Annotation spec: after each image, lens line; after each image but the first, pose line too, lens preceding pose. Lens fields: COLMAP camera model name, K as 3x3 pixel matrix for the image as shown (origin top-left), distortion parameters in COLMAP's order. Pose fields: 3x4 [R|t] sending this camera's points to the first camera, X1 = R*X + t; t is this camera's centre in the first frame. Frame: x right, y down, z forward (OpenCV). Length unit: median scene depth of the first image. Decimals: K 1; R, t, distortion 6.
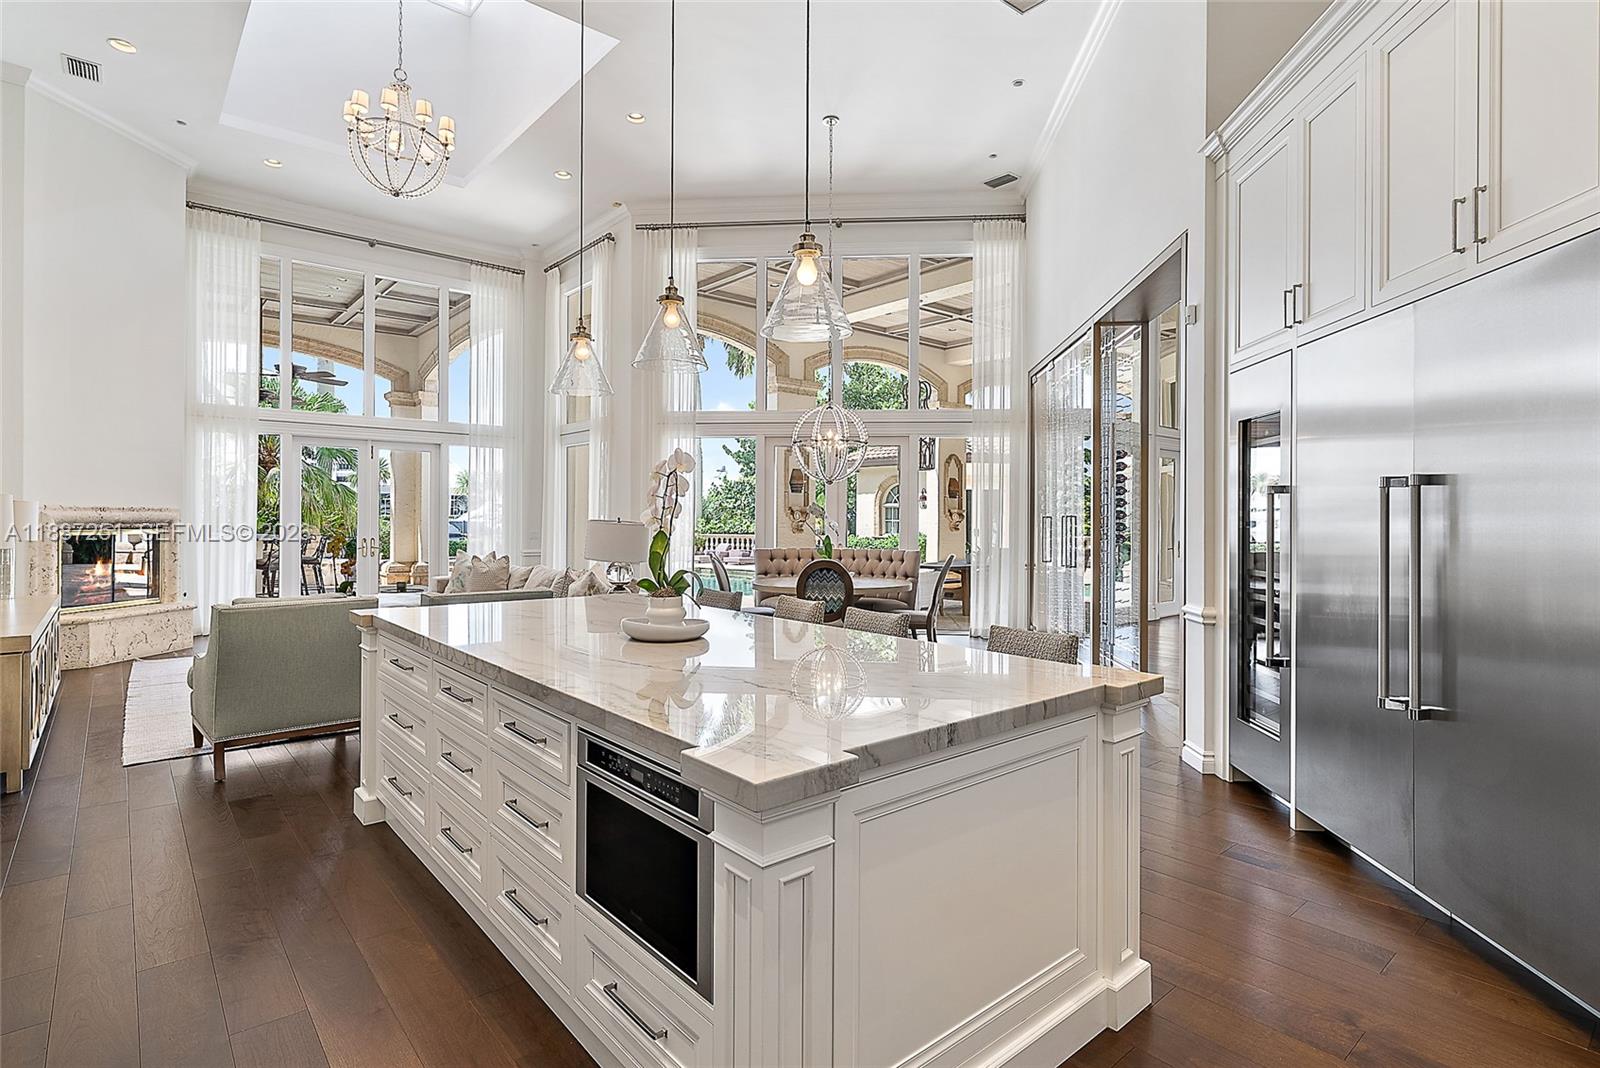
lens RADIAL K [[801.2, 0, 797.7], [0, 801.2, 520.3], [0, 0, 1]] dist [0.004304, 0.000405]
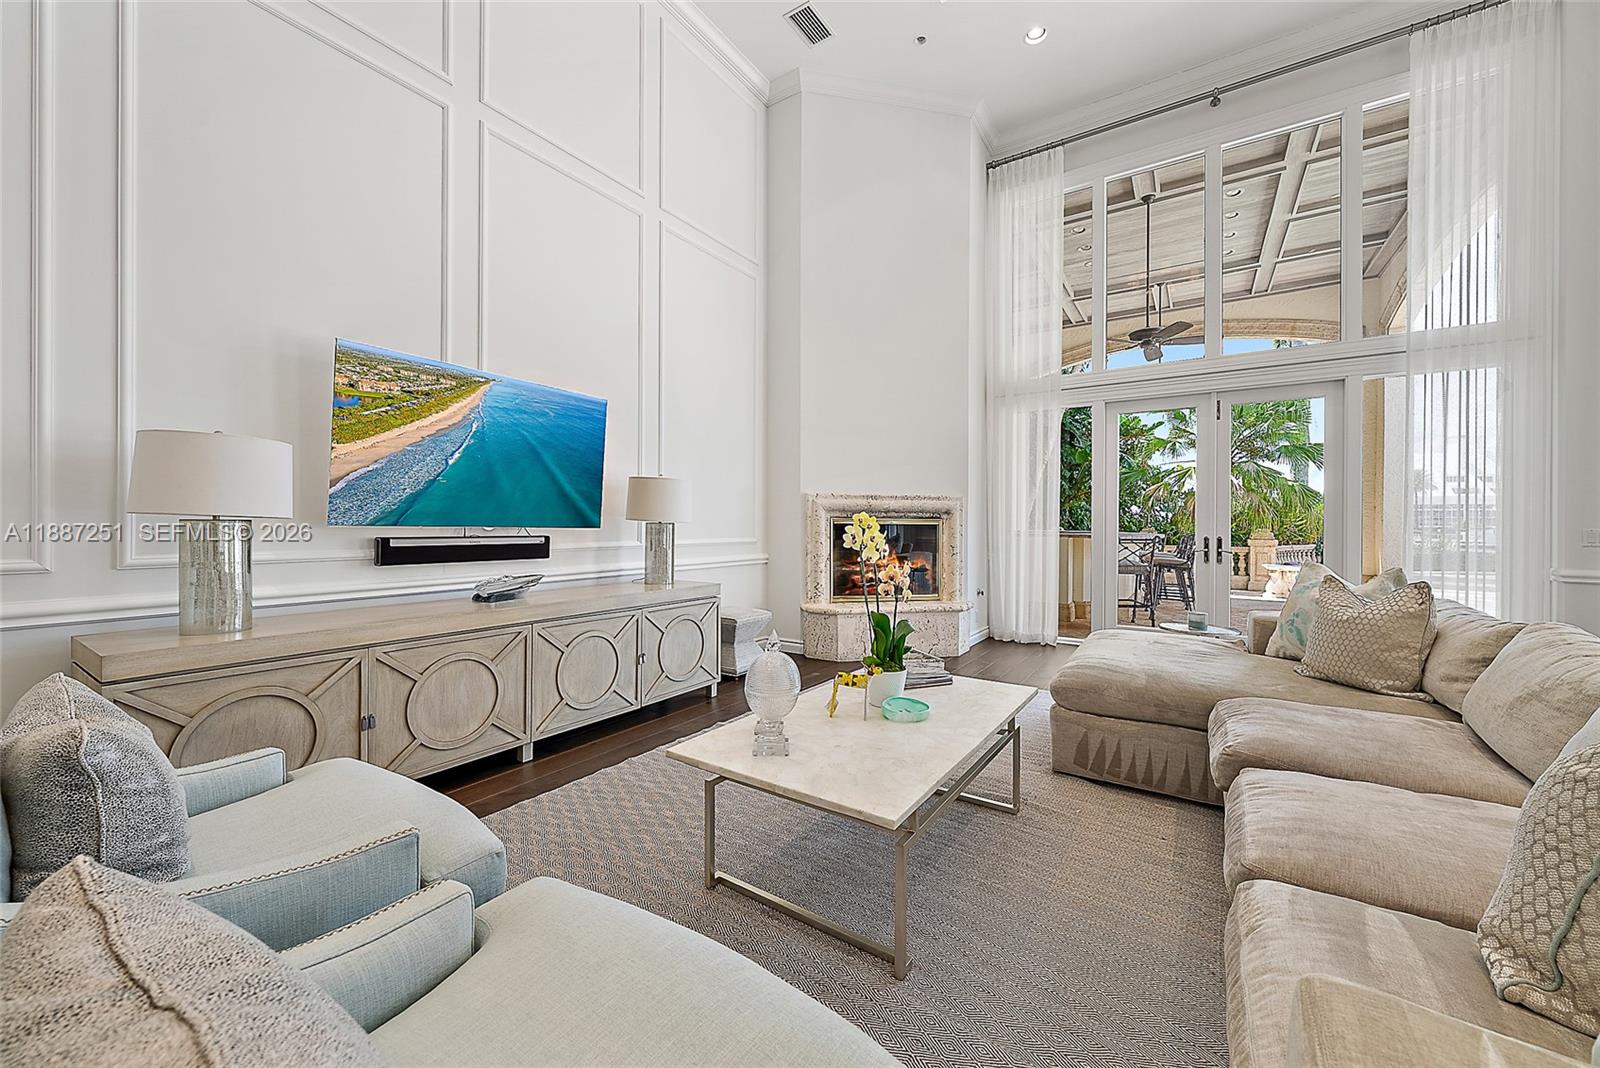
lens RADIAL K [[596.1, 0, 803.7], [0, 596.1, 527.4], [0, 0, 1]] dist [-0.002067, -0.000376]
pose [[0.280952, -0.000413, -0.959722, -0.156423], [-0.005711, 0.999981, -0.002102, 0.018863], [0.959705, 0.006072, 0.280944, 0.561822]]
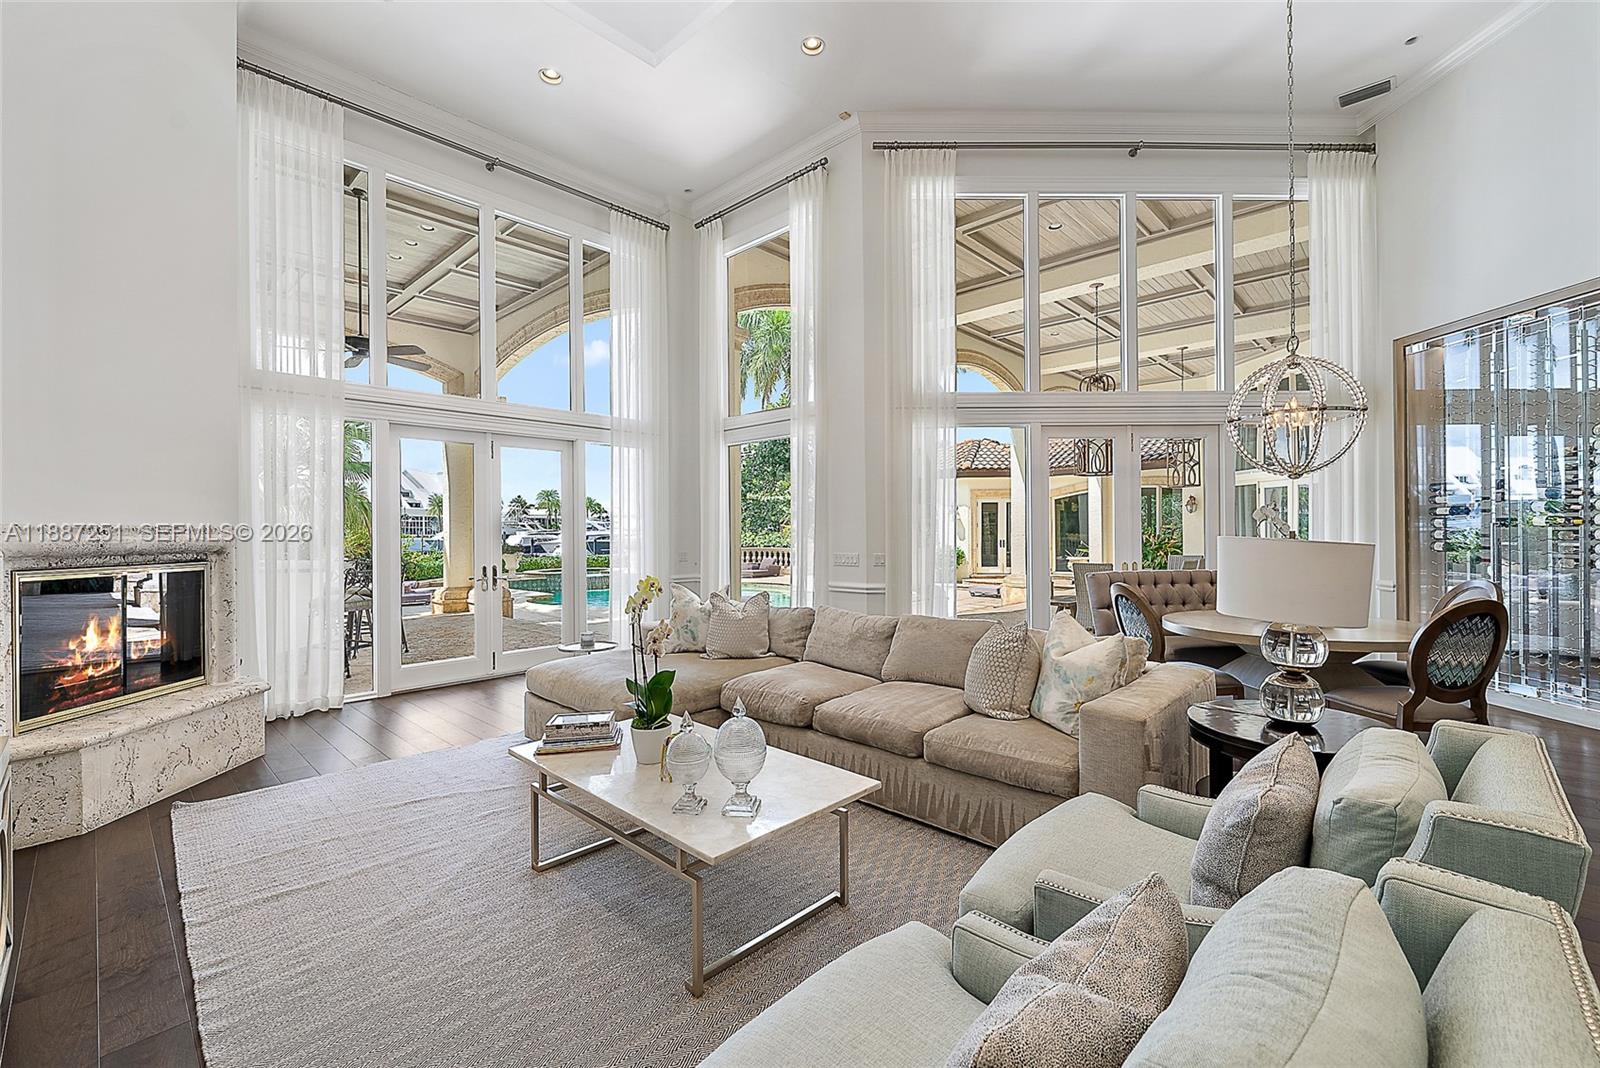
lens RADIAL K [[665.5, 0, 800.0], [0, 665.5, 534.0], [0, 0, 1]] dist [-0.003102, -0.000037]
pose [[0.993440, -0.016621, 0.113140, -0.342859], [0.016524, 0.999862, 0.001791, -0.003508], [-0.113154, 0.000090, 0.993577, 0.384426]]
